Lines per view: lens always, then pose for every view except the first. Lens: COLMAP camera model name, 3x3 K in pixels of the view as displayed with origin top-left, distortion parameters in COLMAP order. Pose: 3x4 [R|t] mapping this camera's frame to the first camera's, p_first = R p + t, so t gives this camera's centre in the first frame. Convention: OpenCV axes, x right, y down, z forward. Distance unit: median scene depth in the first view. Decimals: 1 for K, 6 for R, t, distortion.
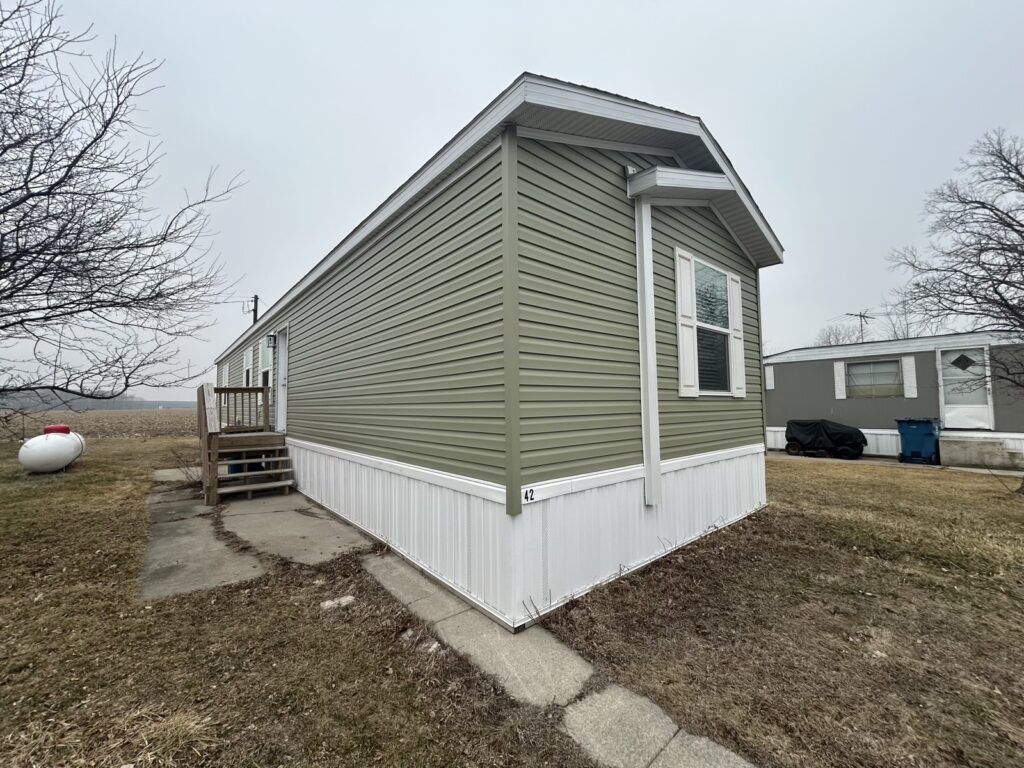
lens RADIAL K [[410.7, 0, 509.9], [0, 410.7, 385.6], [0, 0, 1]] dist [0.000577, -0.000343]
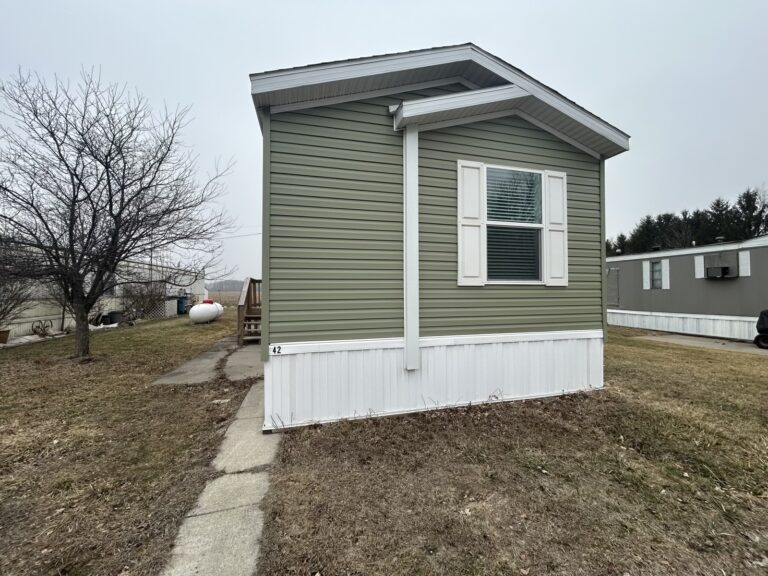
lens RADIAL K [[308.0, 0, 383.6], [0, 308.0, 289.0], [0, 0, 1]] dist [0.000577, -0.000343]
pose [[0.904578, 0.005735, -0.426270, 0.677625], [0.013400, 0.999033, 0.041876, -0.004779], [0.426098, -0.043592, 0.903626, 0.097493]]
